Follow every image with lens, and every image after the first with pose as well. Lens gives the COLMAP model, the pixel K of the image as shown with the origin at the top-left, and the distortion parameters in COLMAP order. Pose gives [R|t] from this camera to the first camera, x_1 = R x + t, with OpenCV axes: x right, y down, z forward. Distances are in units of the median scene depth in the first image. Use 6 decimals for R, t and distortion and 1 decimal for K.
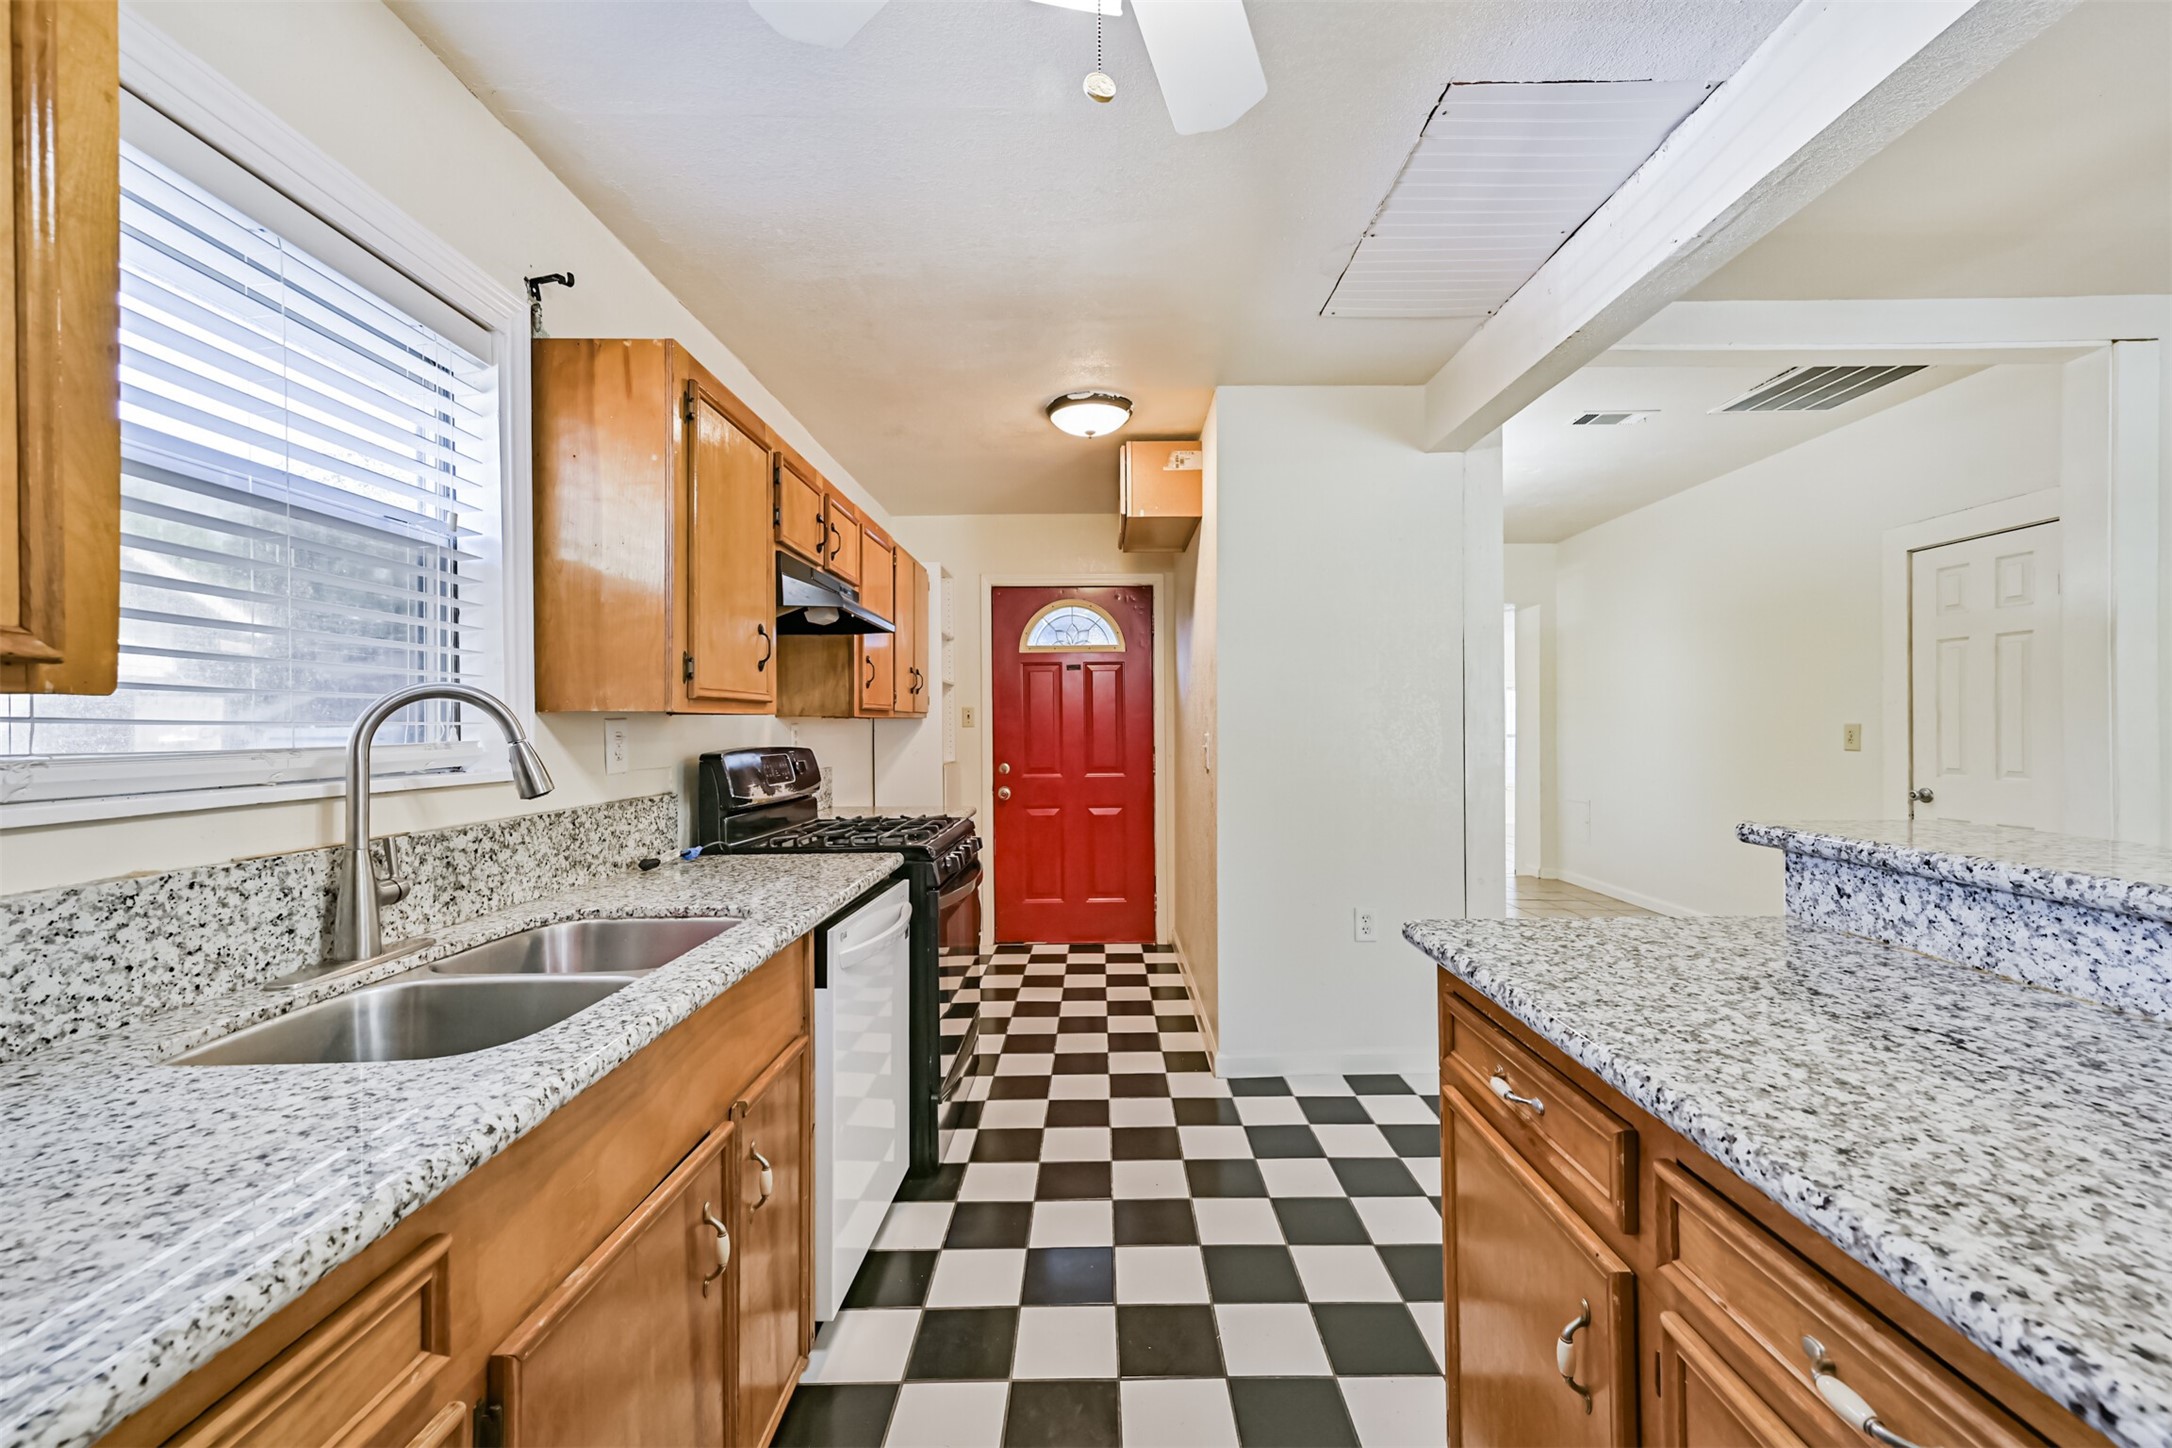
lens RADIAL K [[858.4, 0, 1093.5], [0, 858.4, 722.9], [0, 0, 1]] dist [0.012780, 0.000283]
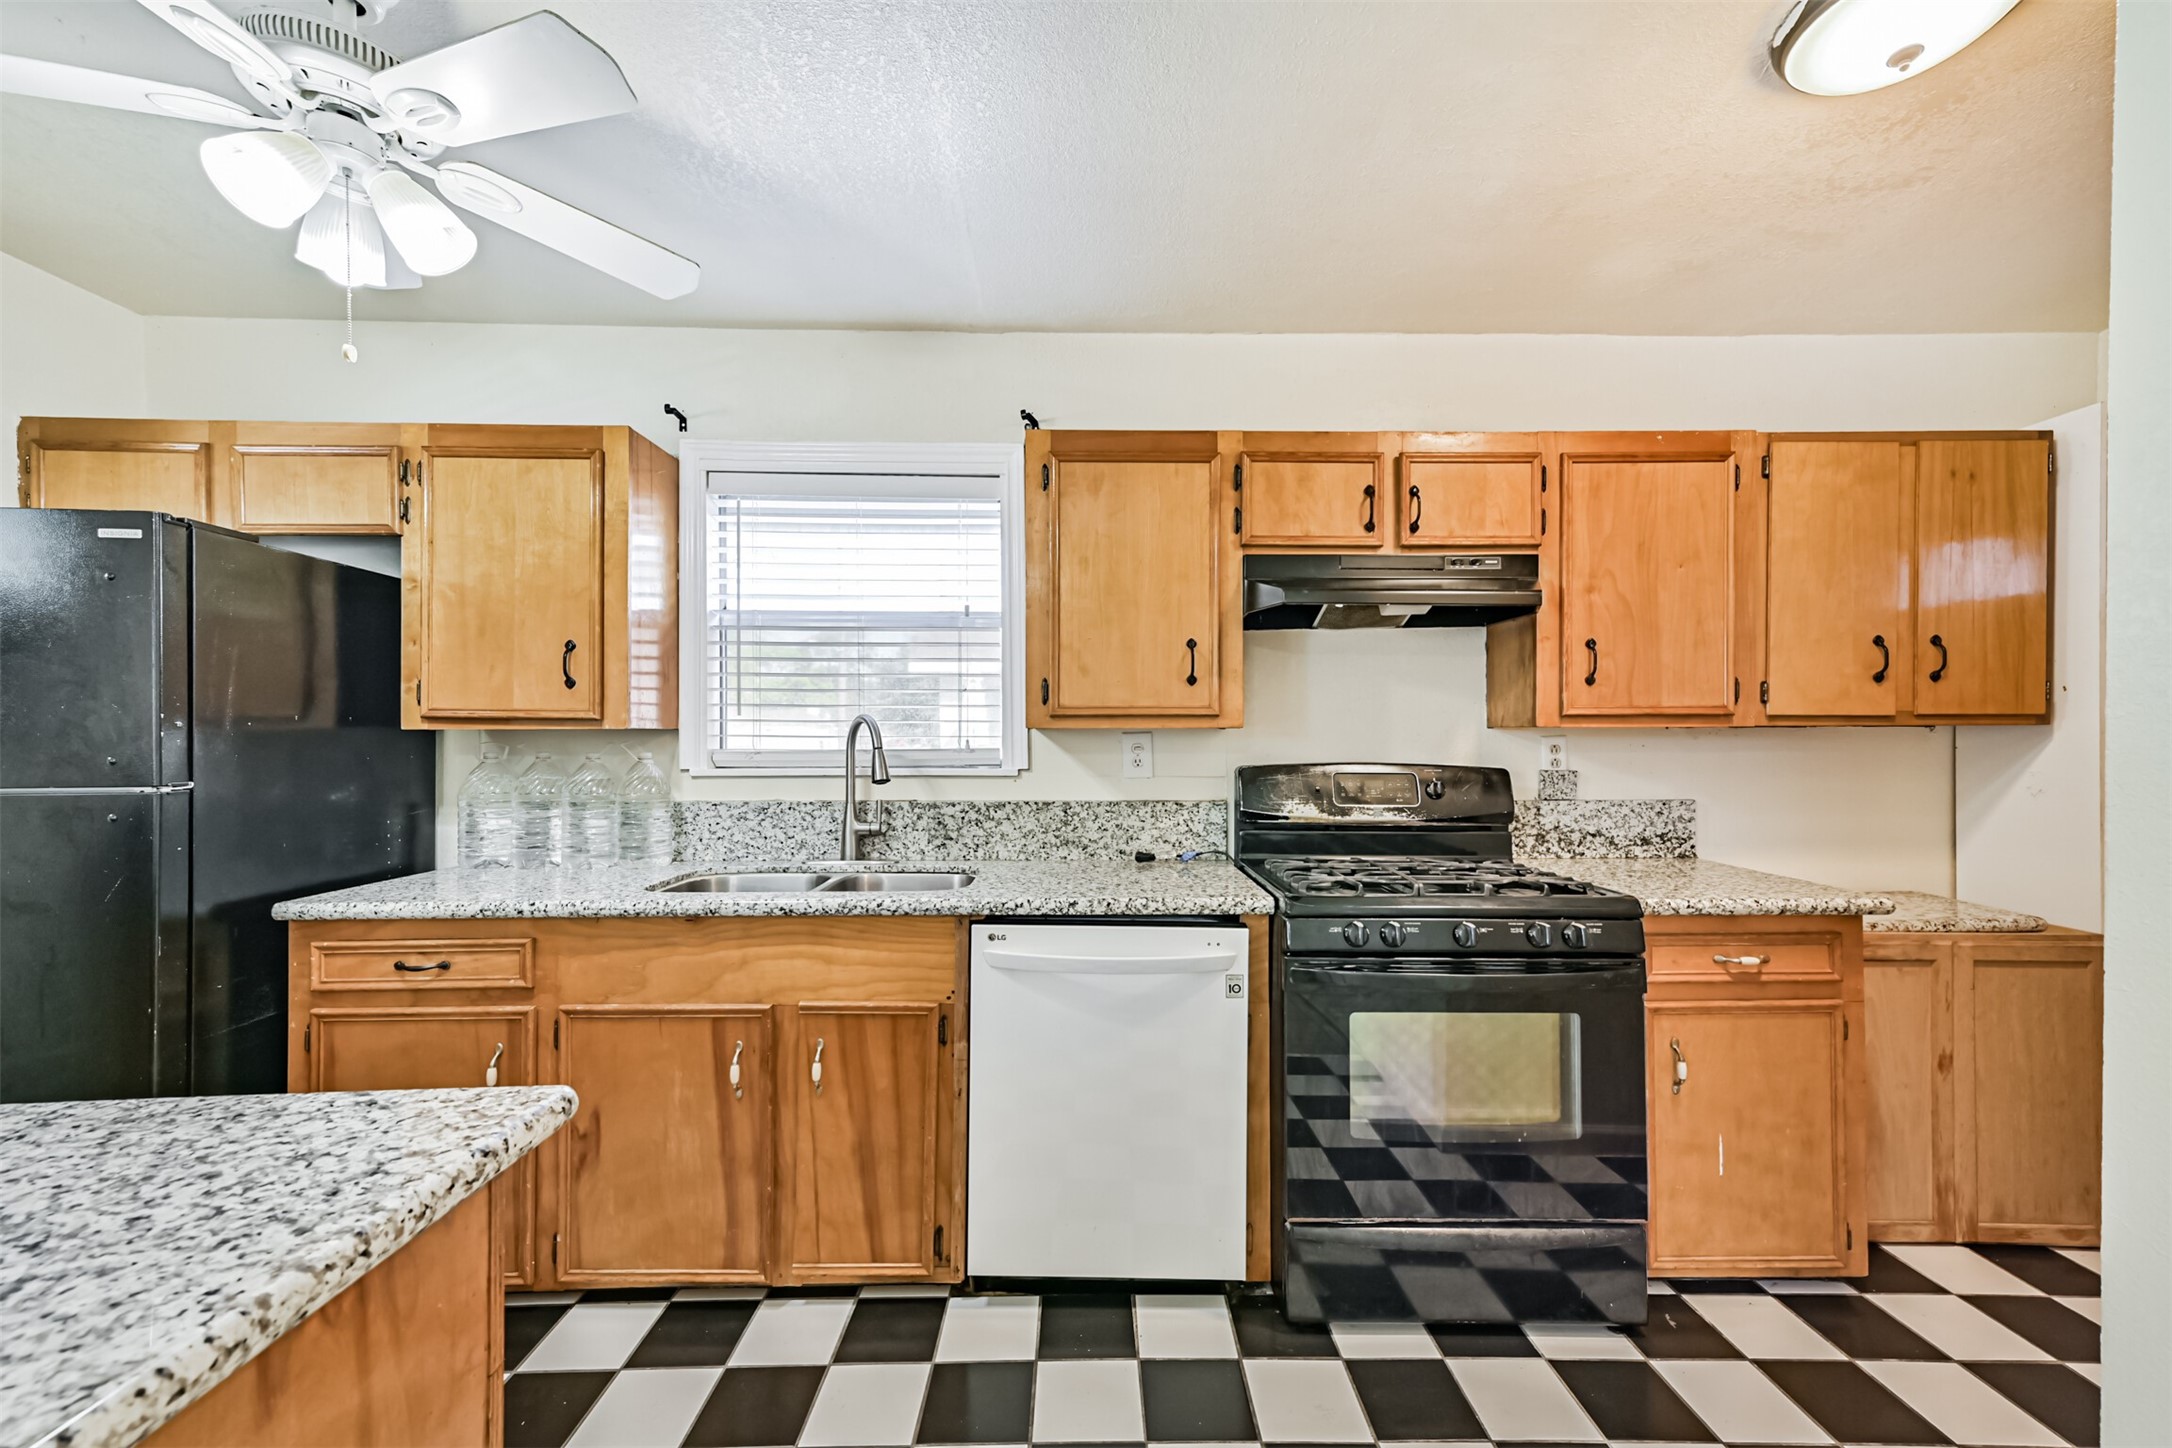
lens RADIAL K [[864.7, 0, 1106.6], [0, 864.7, 729.7], [0, 0, 1]] dist [0.011253, 0.000377]
pose [[0.028848, 0.005260, -0.999570, 0.842382], [0.003410, 0.999980, 0.005360, -0.020373], [0.999578, -0.003563, 0.028829, 1.171426]]
